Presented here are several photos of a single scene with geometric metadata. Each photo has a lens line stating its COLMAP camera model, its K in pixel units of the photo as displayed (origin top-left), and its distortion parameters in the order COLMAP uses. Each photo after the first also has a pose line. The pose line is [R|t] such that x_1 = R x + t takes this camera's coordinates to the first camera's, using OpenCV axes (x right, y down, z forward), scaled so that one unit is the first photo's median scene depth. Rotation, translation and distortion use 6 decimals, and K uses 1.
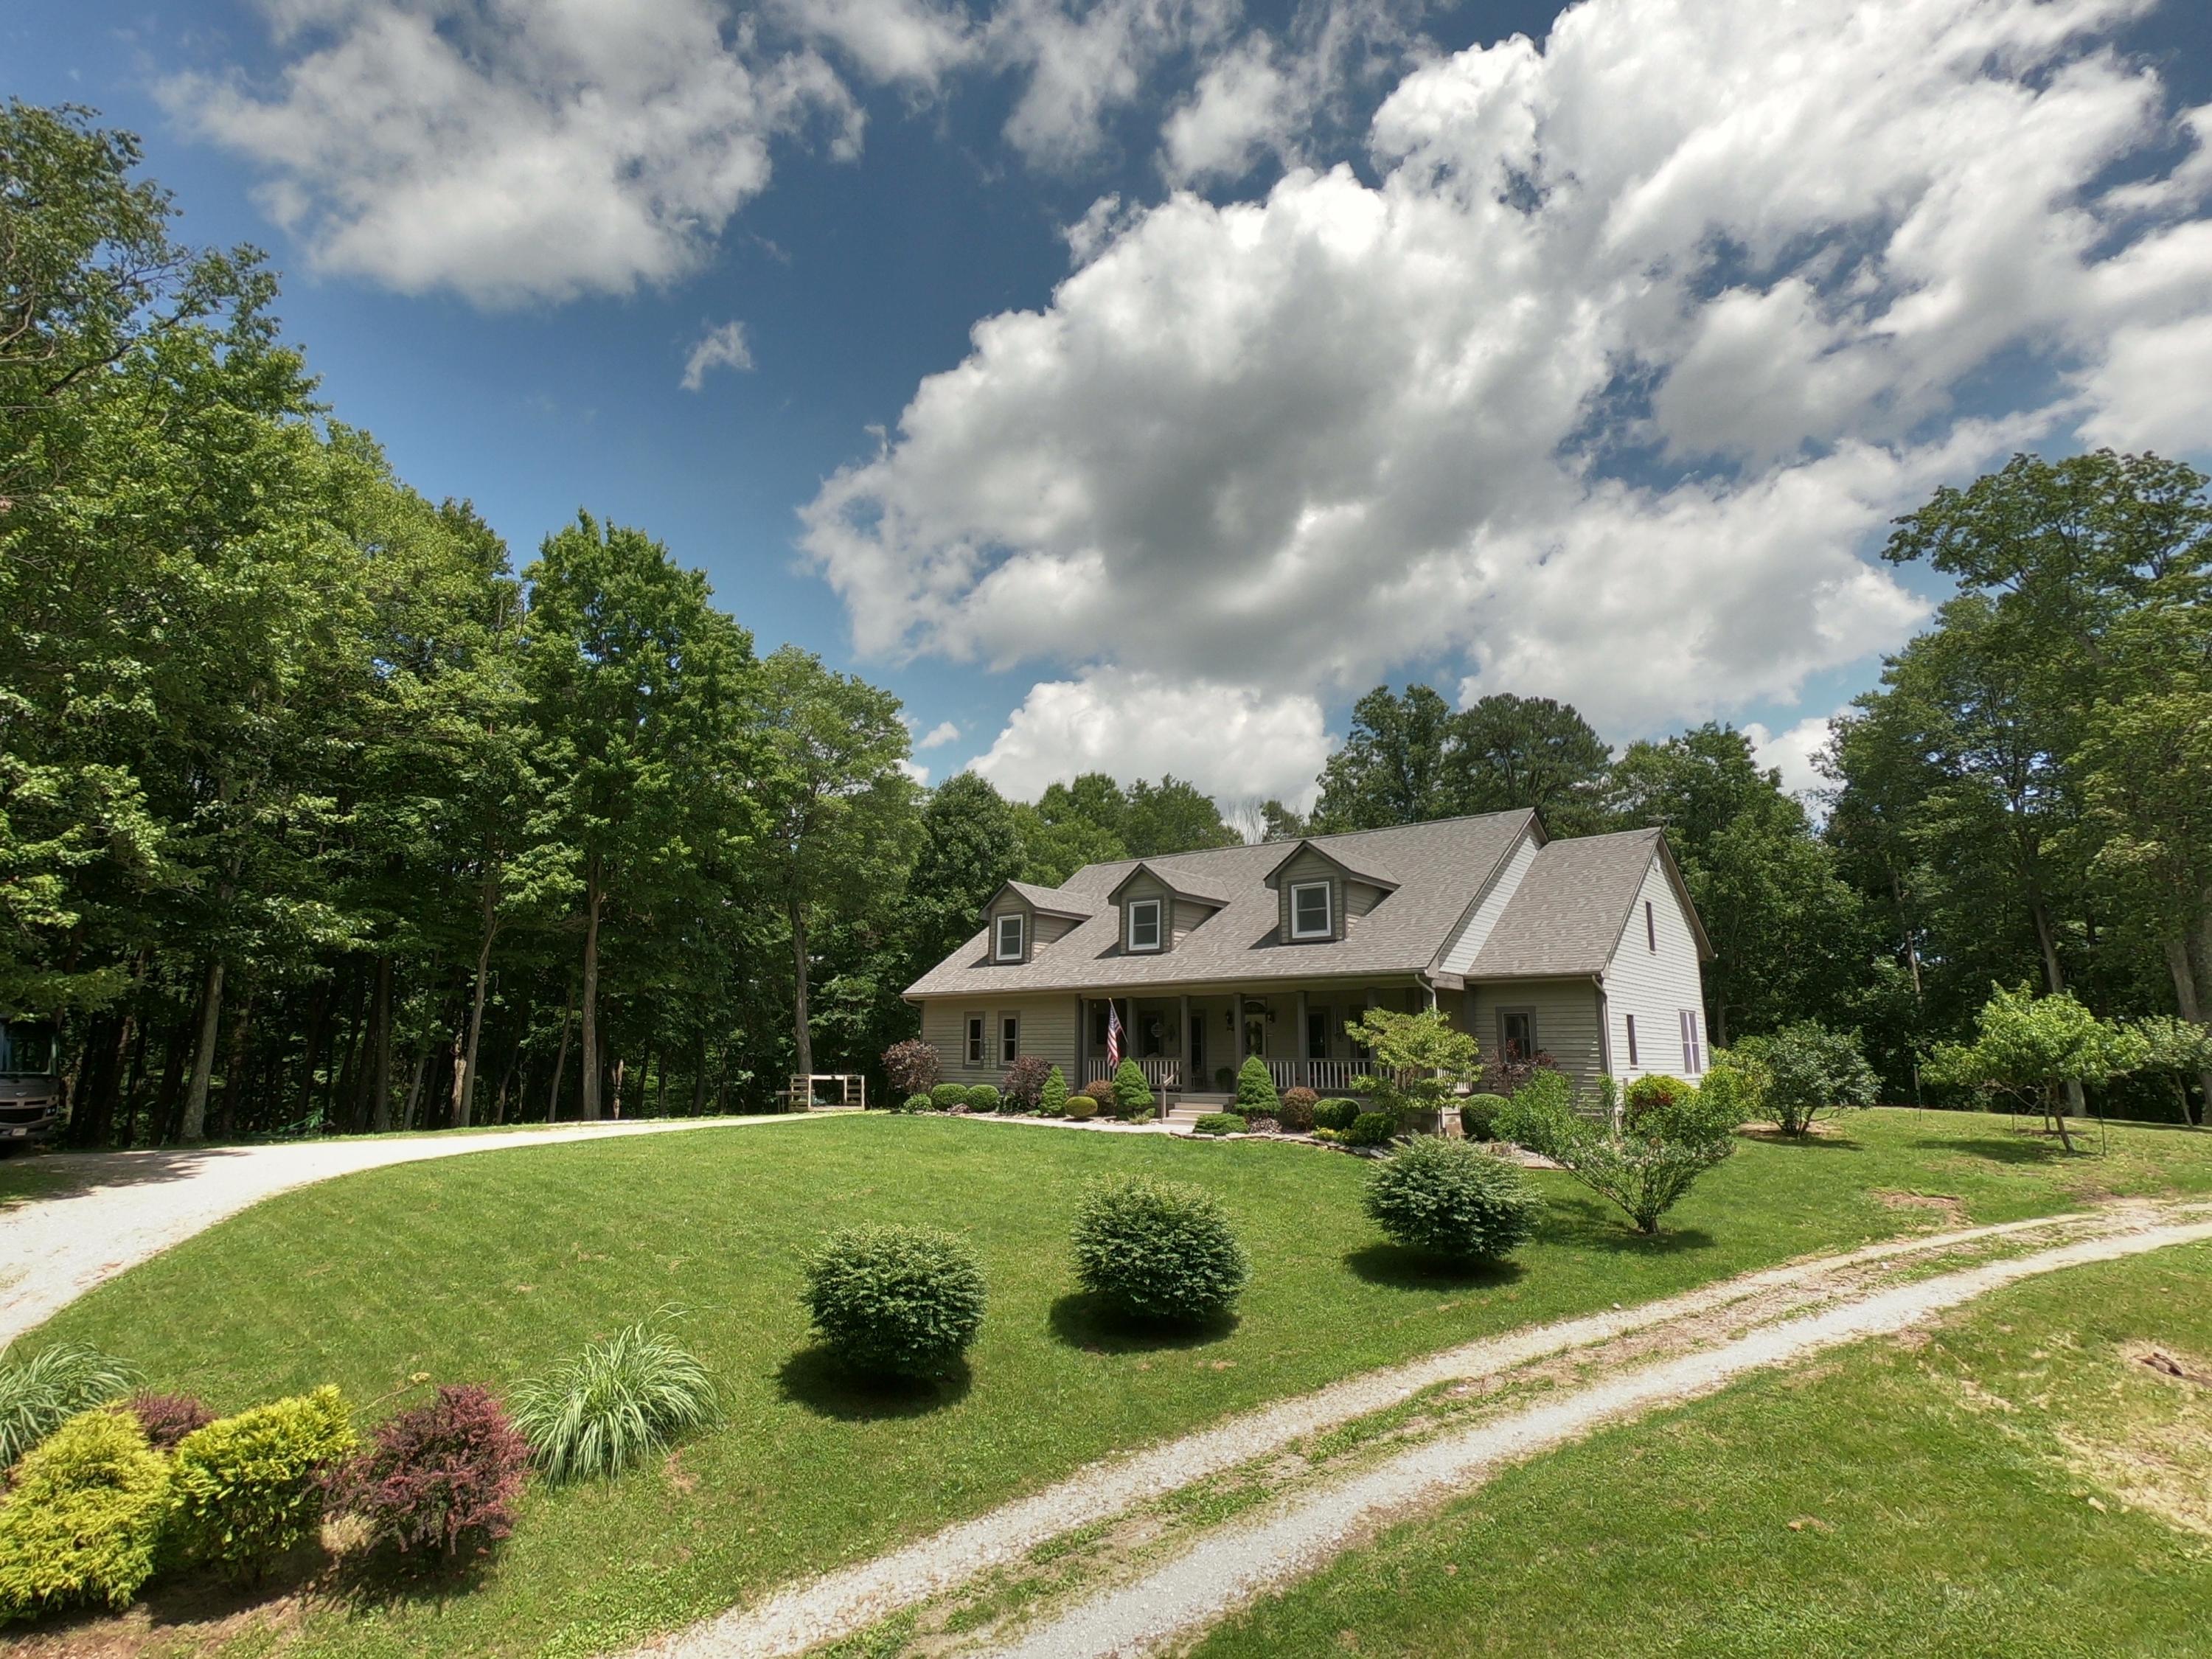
lens RADIAL K [[1111.1, 0, 1093.1], [0, 1111.1, 862.1], [0, 0, 1]] dist [0.000263, 0.001063]
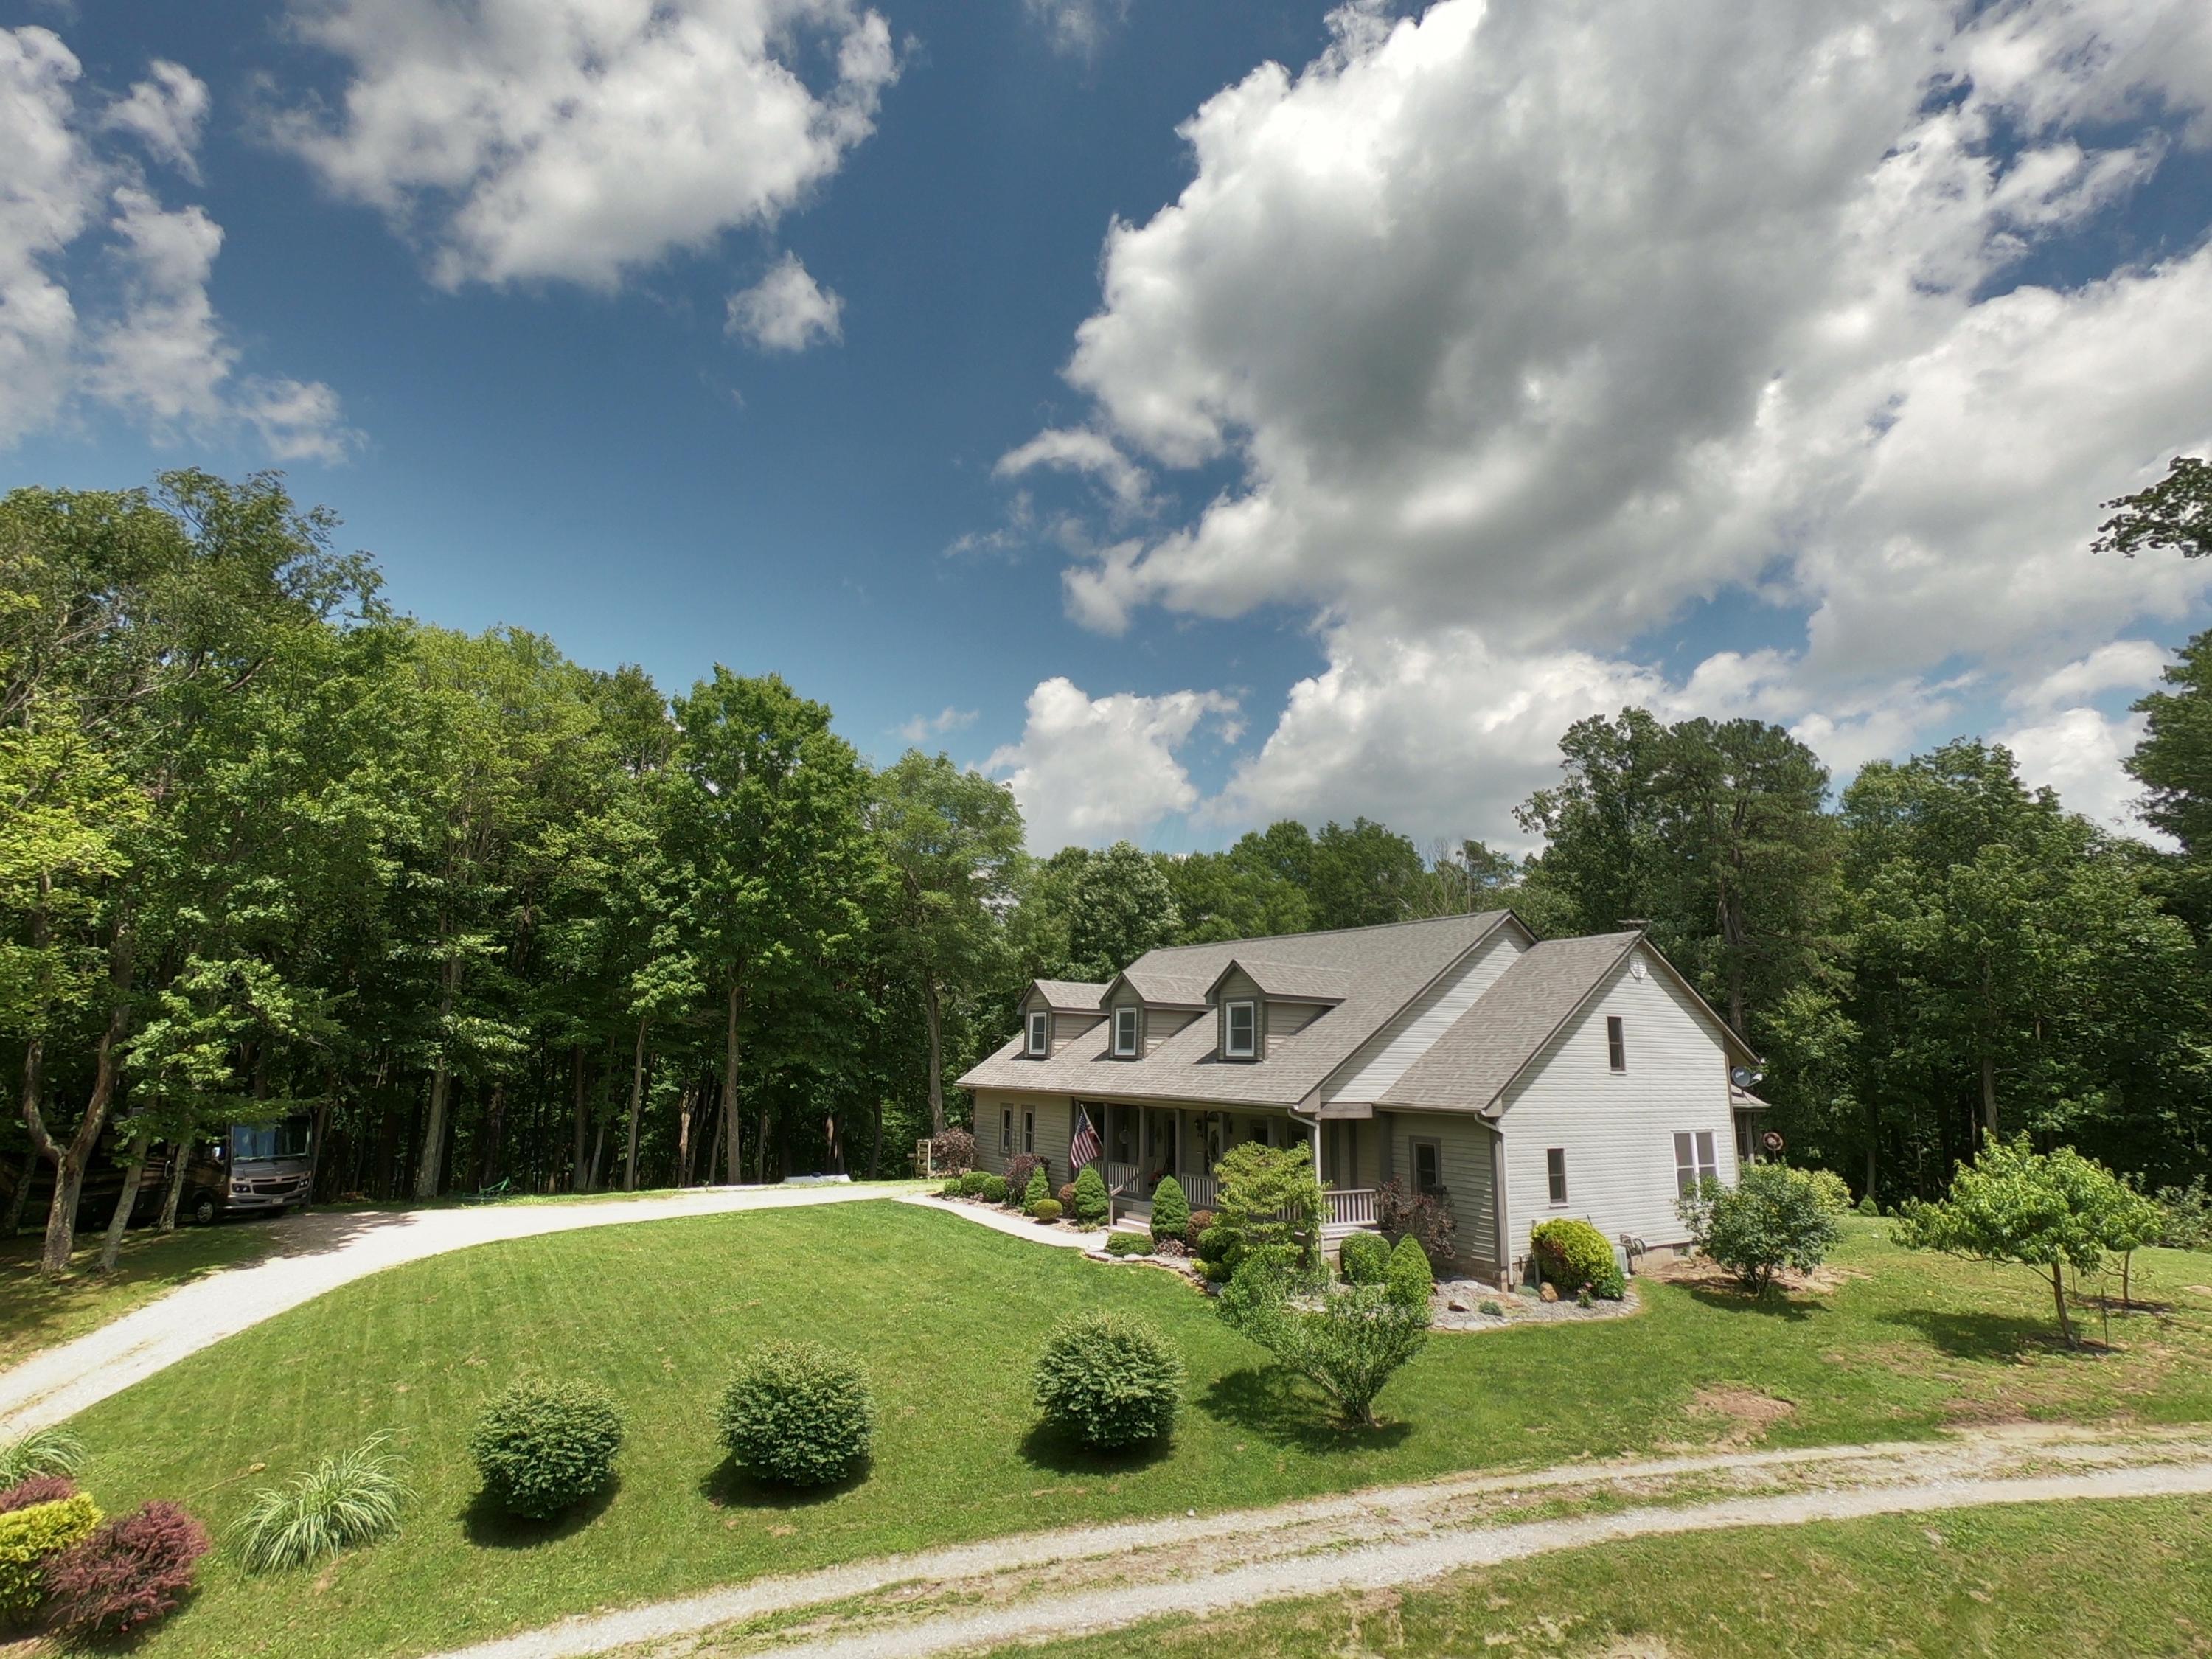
lens RADIAL K [[1118.1, 0, 1099.4], [0, 1118.1, 841.7], [0, 0, 1]] dist [-0.001937, 0.002089]
pose [[0.954908, -0.048858, -0.292855, 0.353774], [0.042317, 0.998694, -0.028633, -0.096873], [0.293871, 0.014949, 0.955728, -0.014482]]
